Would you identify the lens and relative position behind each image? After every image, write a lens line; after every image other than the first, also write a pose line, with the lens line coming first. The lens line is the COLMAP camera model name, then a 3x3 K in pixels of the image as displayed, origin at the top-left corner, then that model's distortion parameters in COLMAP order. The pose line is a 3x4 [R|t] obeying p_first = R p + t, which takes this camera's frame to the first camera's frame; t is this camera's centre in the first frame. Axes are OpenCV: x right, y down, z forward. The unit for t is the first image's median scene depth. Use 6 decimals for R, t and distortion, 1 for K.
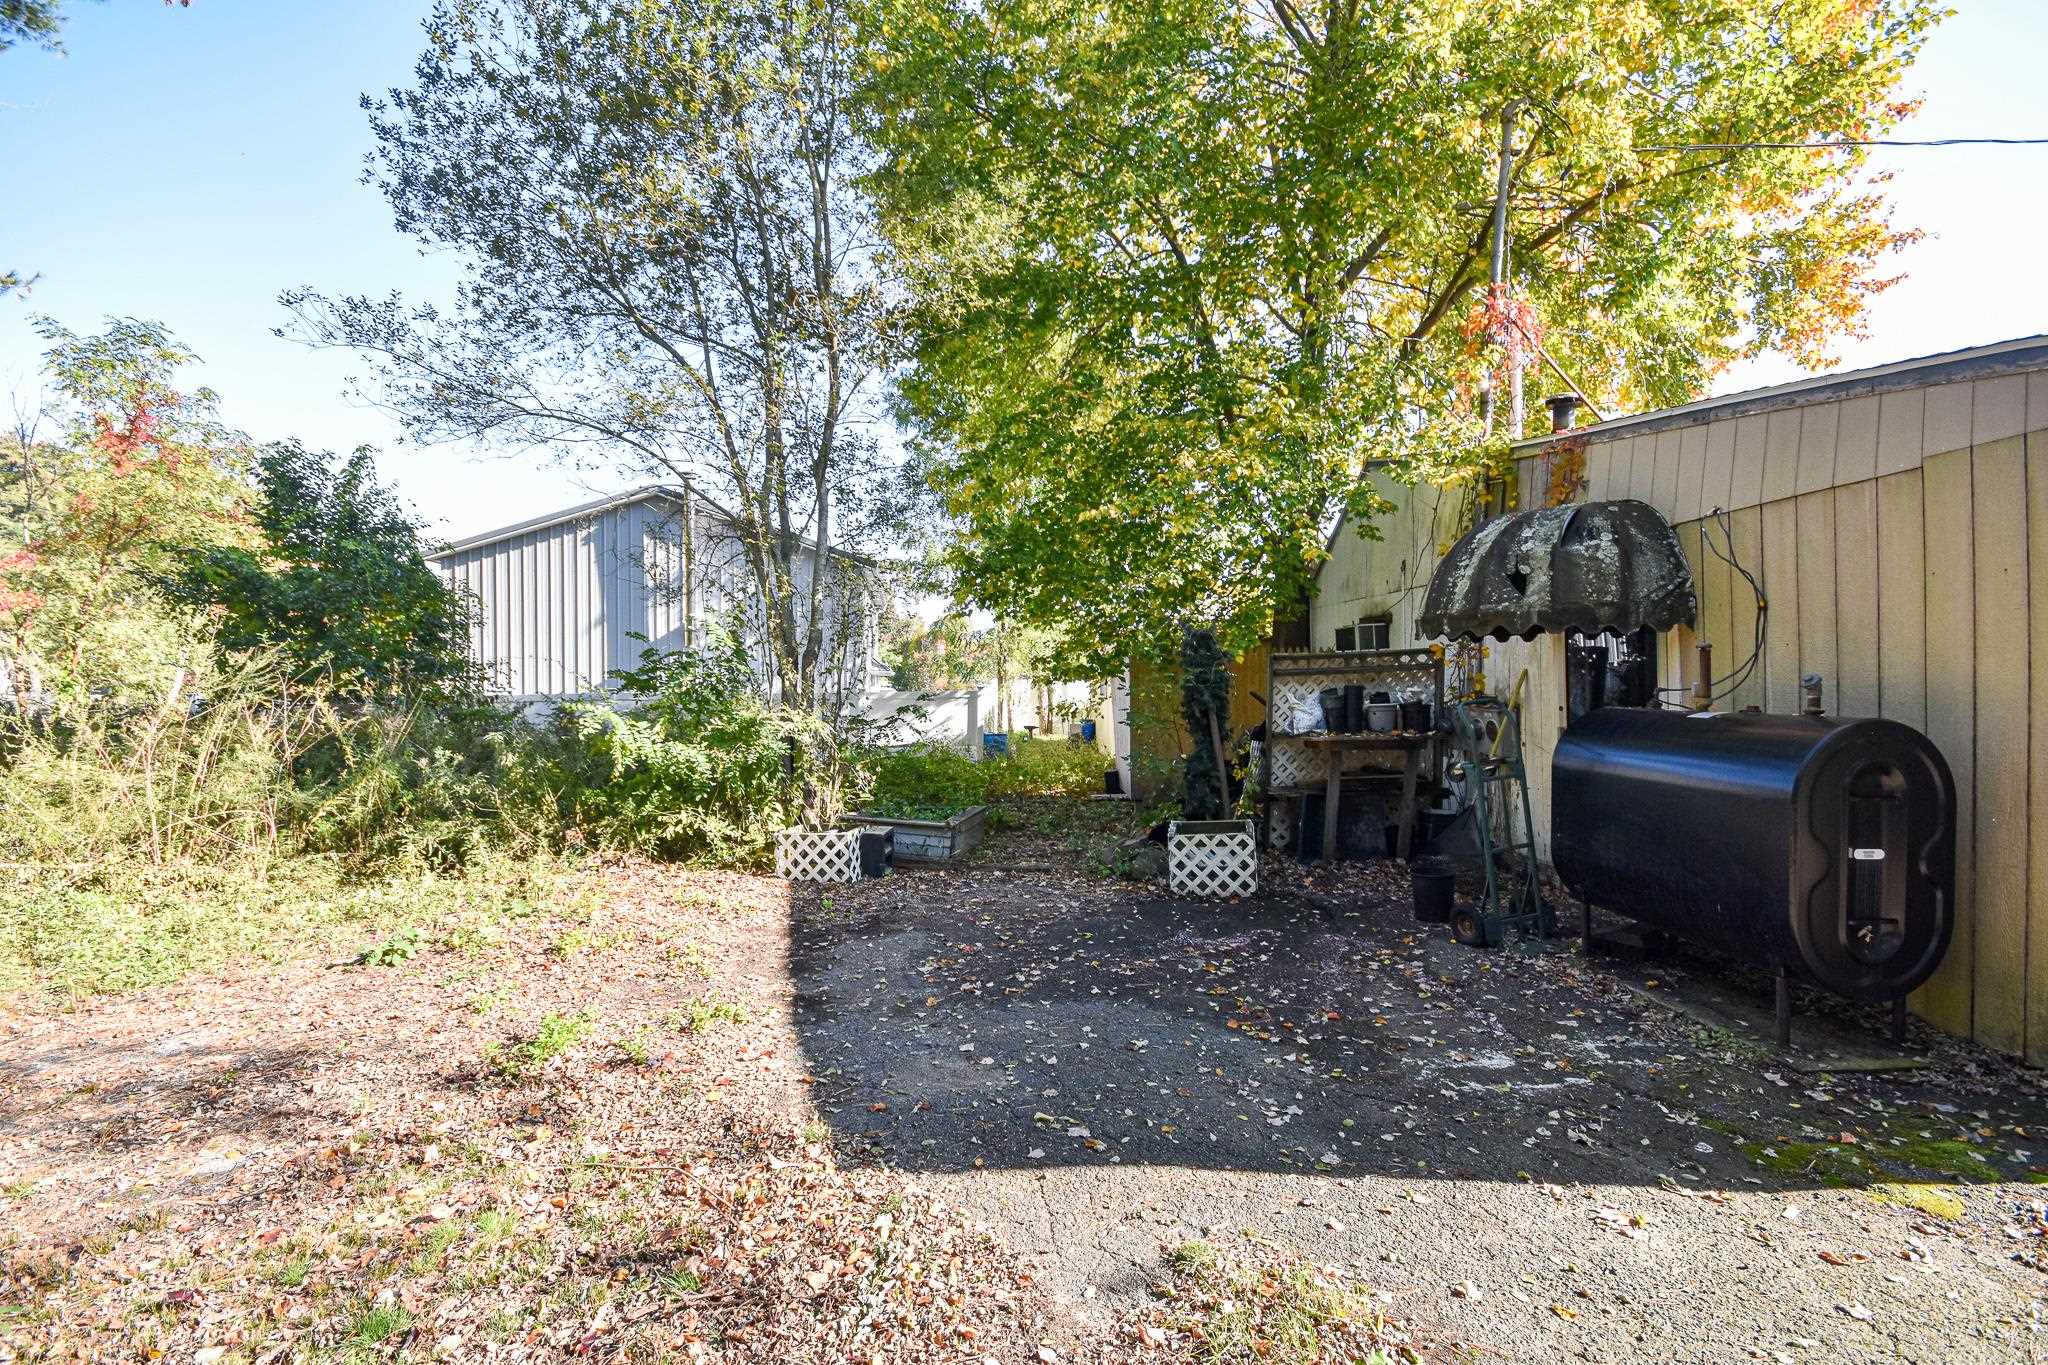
lens RADIAL K [[885.8, 0, 1026.2], [0, 885.8, 683.7], [0, 0, 1]] dist [-0.008612, 0.001979]
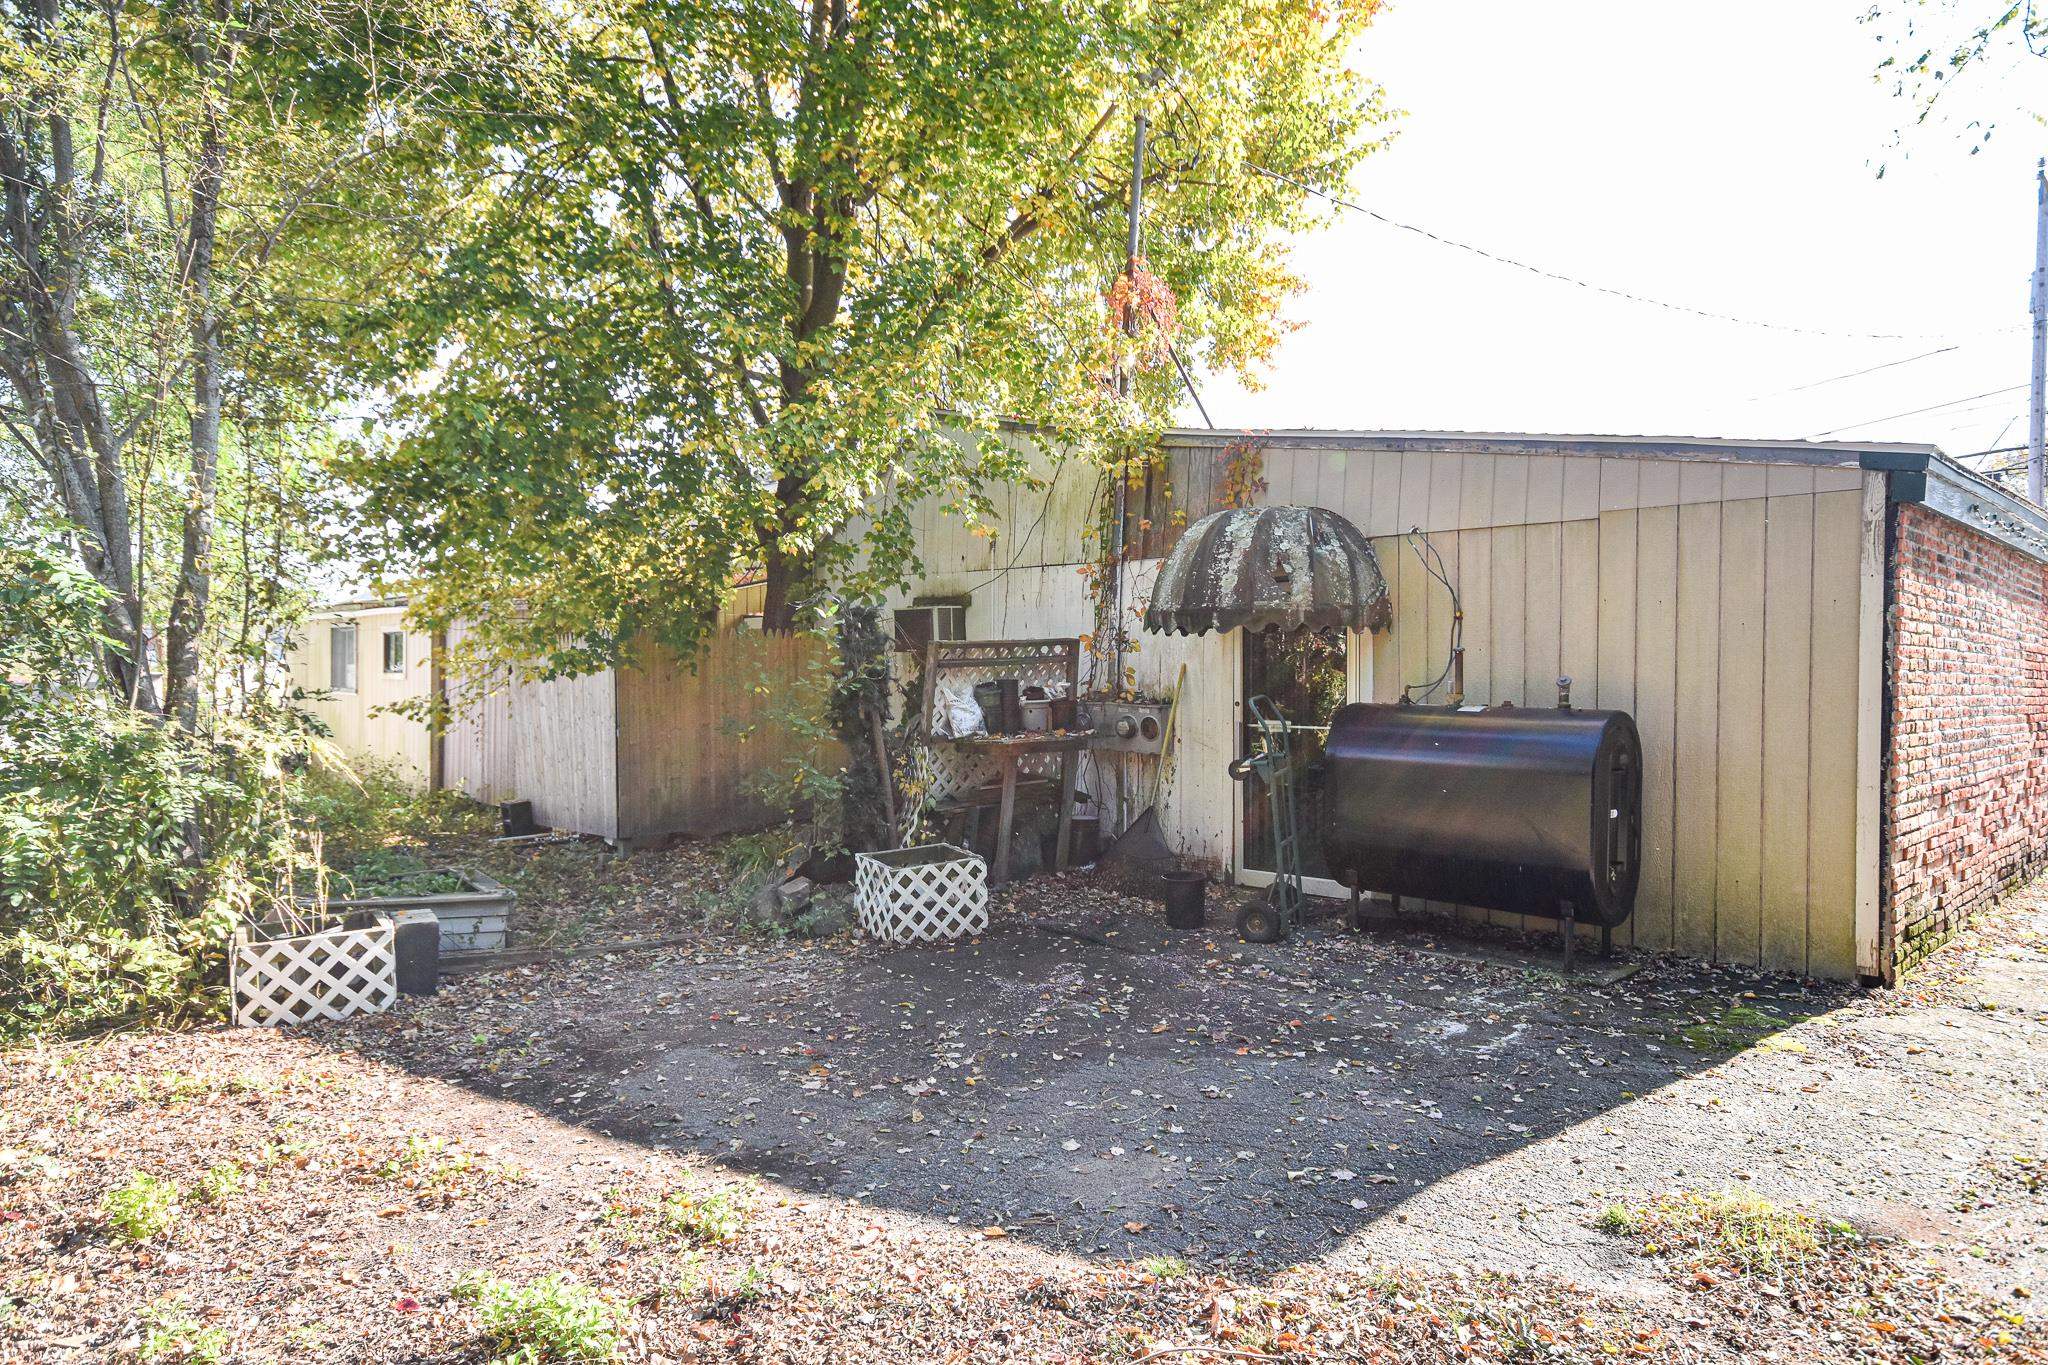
lens RADIAL K [[1187.6, 0, 1024.7], [0, 1187.6, 684.7], [0, 0, 1]] dist [0.007770, 0.009214]
pose [[0.741276, 0.001647, 0.671198, -0.612164], [-0.008729, 0.999936, 0.007187, -0.002262], [-0.671143, -0.011187, 0.741243, 0.192822]]
